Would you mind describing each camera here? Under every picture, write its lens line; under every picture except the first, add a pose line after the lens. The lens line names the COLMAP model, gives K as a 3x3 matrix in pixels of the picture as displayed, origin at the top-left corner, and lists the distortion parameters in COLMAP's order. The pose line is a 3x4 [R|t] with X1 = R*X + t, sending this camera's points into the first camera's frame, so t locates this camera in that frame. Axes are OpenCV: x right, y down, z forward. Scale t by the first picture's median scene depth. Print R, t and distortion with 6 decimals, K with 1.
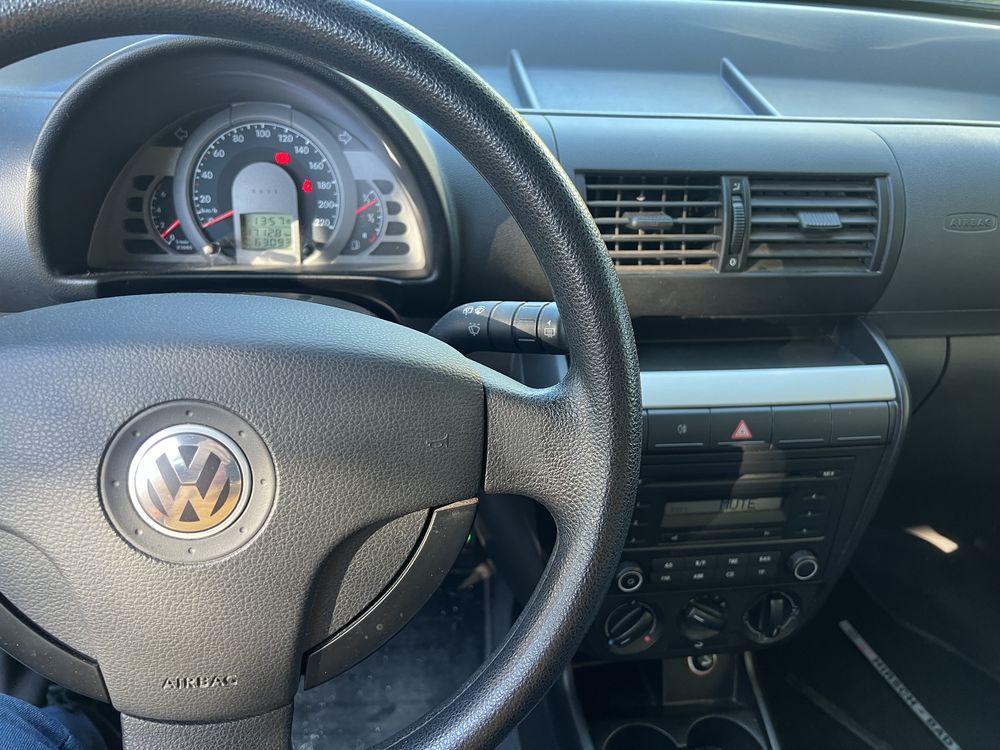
lens RADIAL K [[758.6, 0, 500.0], [0, 758.6, 375.0], [0, 0, 1]] dist [-0.002241, -0.005514]
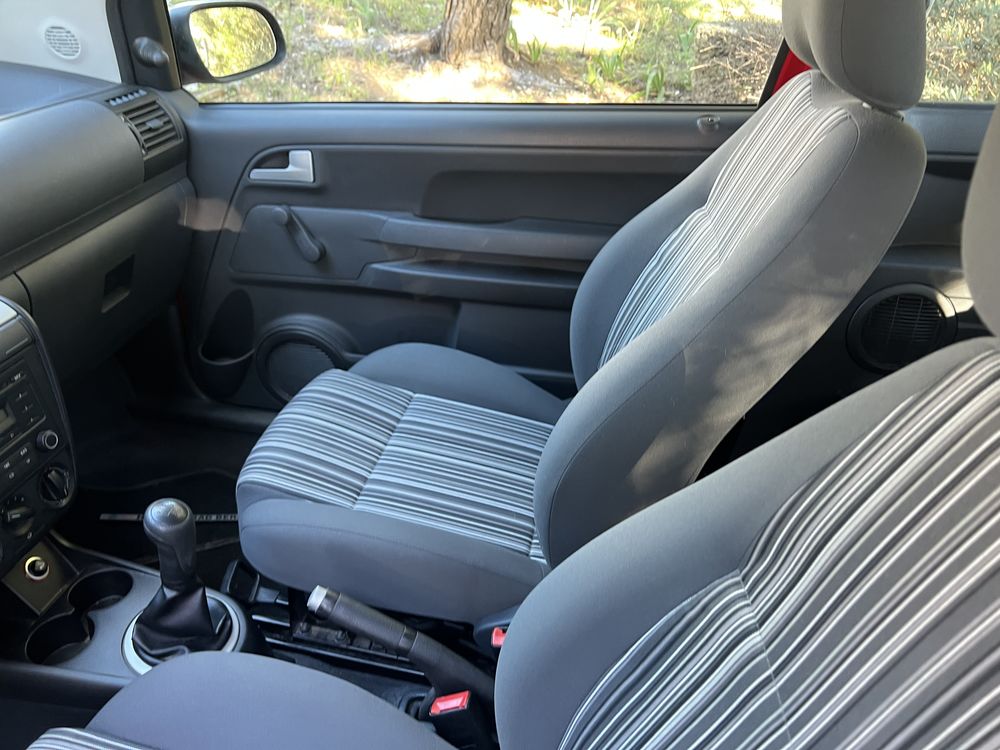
lens RADIAL K [[758.6, 0, 500.0], [0, 758.6, 375.0], [0, 0, 1]] dist [-0.002241, -0.005514]
pose [[0.298952, -0.515914, 0.802783, -0.458073], [0.519281, 0.793745, 0.316728, 0.146437], [-0.800609, 0.322183, 0.505196, -0.485961]]
